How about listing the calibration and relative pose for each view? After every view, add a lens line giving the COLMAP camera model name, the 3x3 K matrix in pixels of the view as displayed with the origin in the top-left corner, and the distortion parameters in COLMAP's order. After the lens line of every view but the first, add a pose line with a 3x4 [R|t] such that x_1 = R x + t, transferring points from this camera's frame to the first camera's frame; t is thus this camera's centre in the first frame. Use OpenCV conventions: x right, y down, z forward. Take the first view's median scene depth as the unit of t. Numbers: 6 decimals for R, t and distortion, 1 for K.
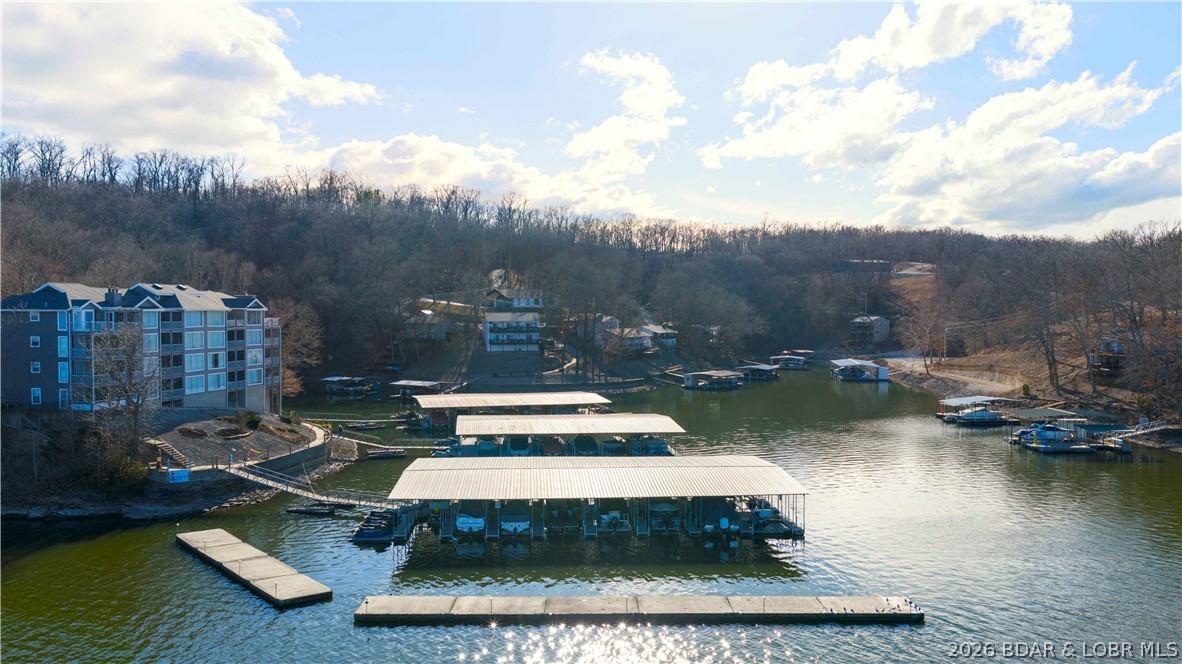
lens RADIAL K [[973.5, 0, 594.6], [0, 973.5, 339.9], [0, 0, 1]] dist [0.032780, -0.016760]
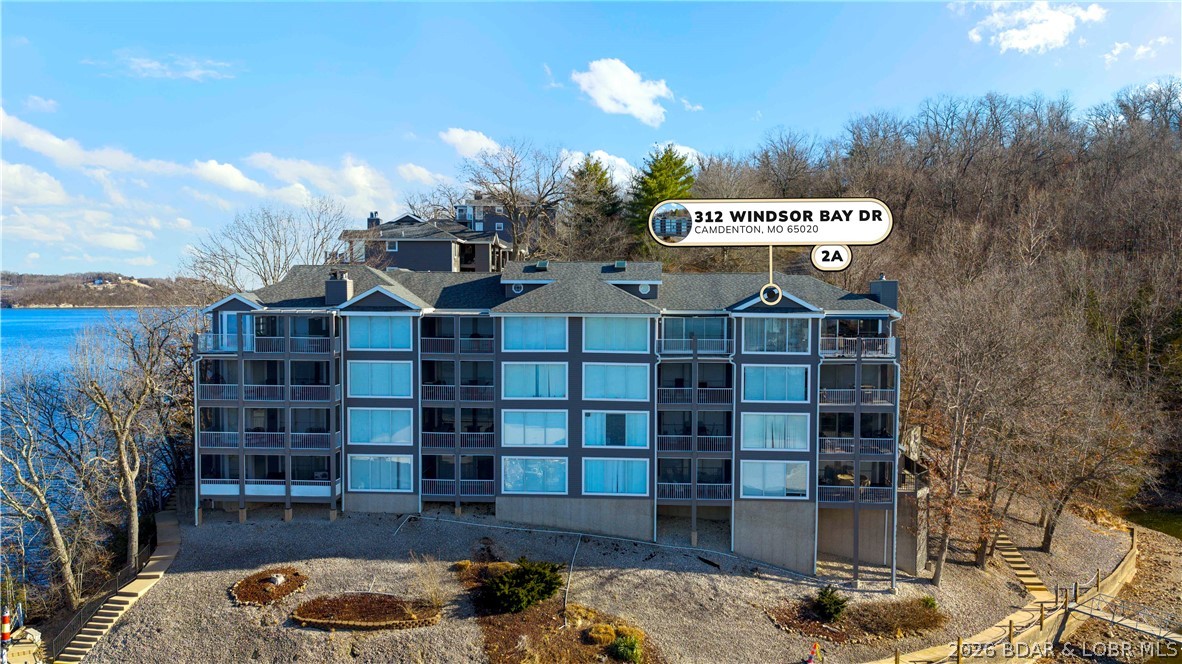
lens RADIAL K [[939.5, 0, 622.9], [0, 939.5, 335.3], [0, 0, 1]] dist [0.015827, -0.002441]
pose [[0.135348, 0.040721, -0.989961, 0.033570], [-0.036917, 0.998669, 0.036032, -0.036724], [0.990110, 0.031670, 0.136671, 0.933977]]
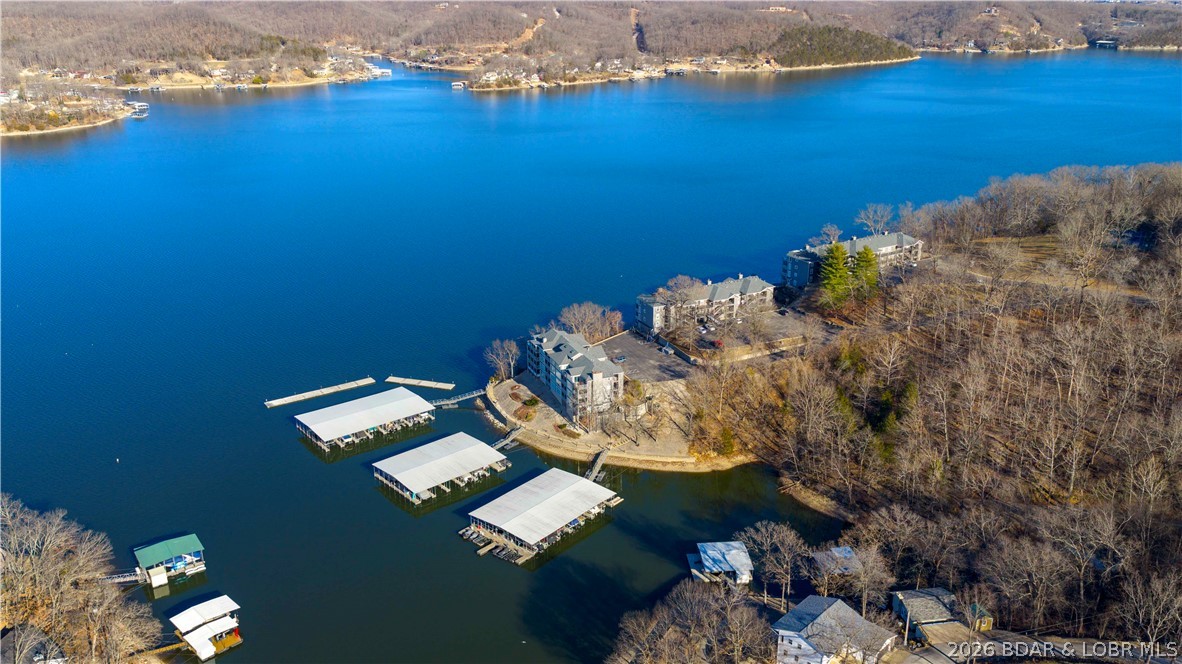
lens RADIAL K [[973.5, 0, 594.6], [0, 973.5, 339.9], [0, 0, 1]] dist [0.032780, -0.016760]
pose [[-0.818377, 0.196261, -0.540131, 0.782580], [-0.026141, 0.926192, 0.376146, -0.952205], [0.574087, 0.321948, -0.752843, 2.757627]]
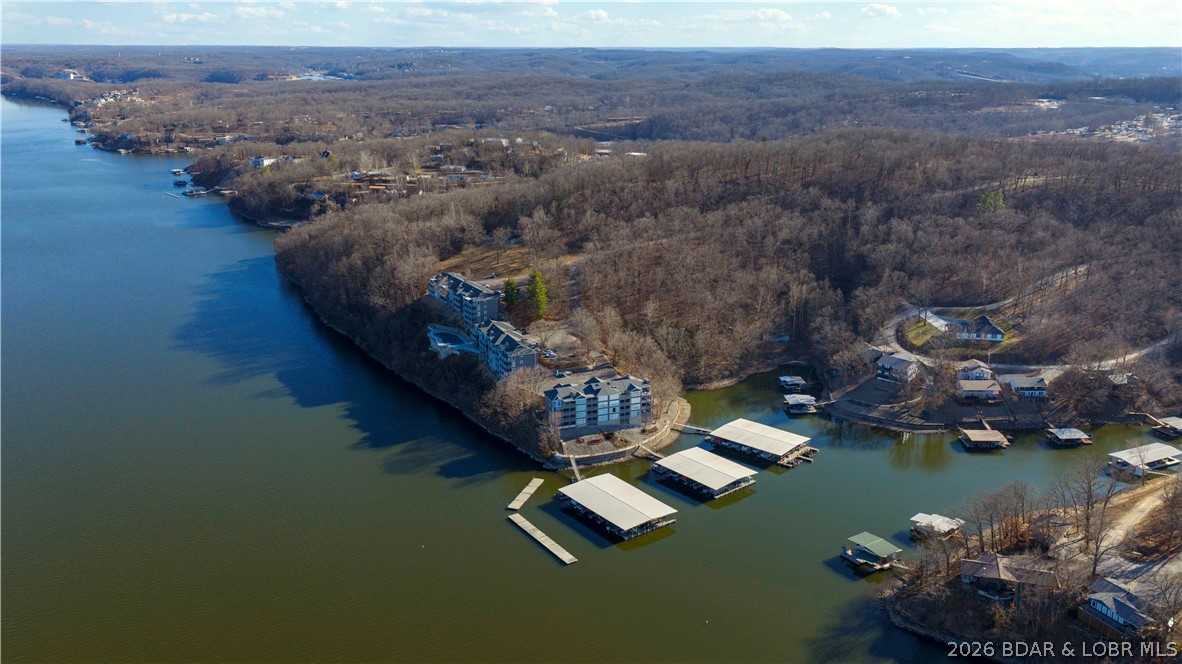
lens RADIAL K [[973.5, 0, 594.6], [0, 973.5, 339.9], [0, 0, 1]] dist [0.032780, -0.016760]
pose [[0.548727, 0.242301, -0.800118, 1.877944], [-0.029452, 0.962086, 0.271152, -0.974861], [0.835483, -0.125224, 0.535059, -0.600623]]
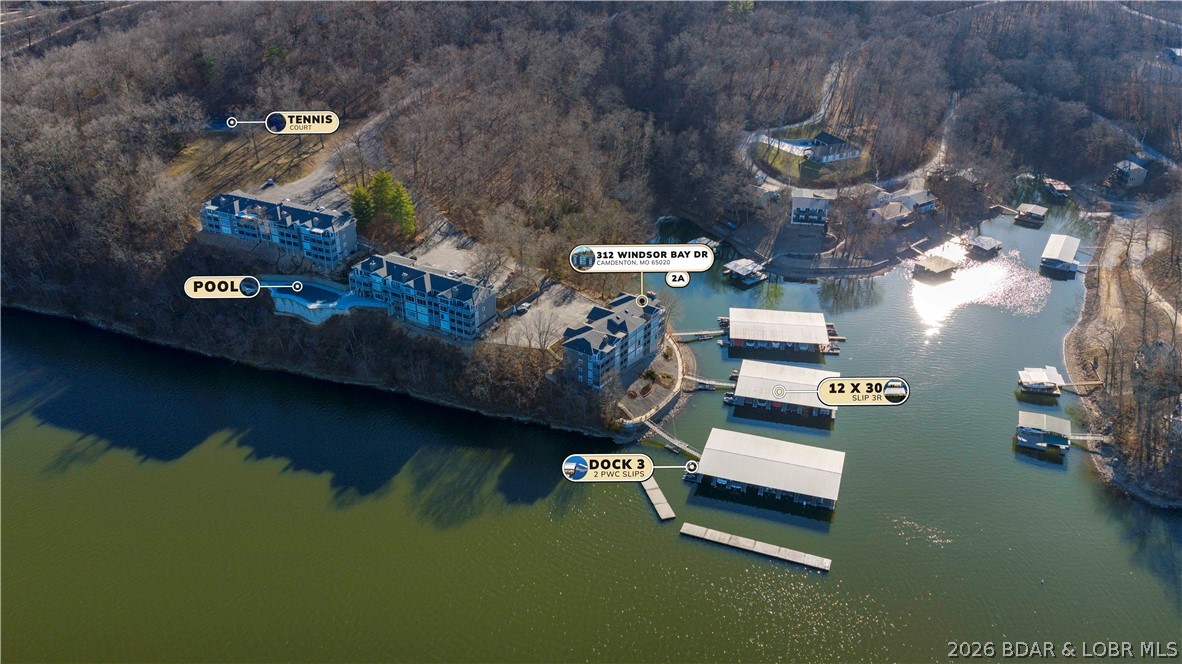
lens RADIAL K [[973.5, 0, 594.6], [0, 973.5, 339.9], [0, 0, 1]] dist [0.032780, -0.016760]
pose [[0.929625, 0.187581, -0.317192, 0.252839], [-0.022997, 0.888602, 0.458102, -1.046086], [0.367789, -0.418569, 0.830380, -0.975750]]
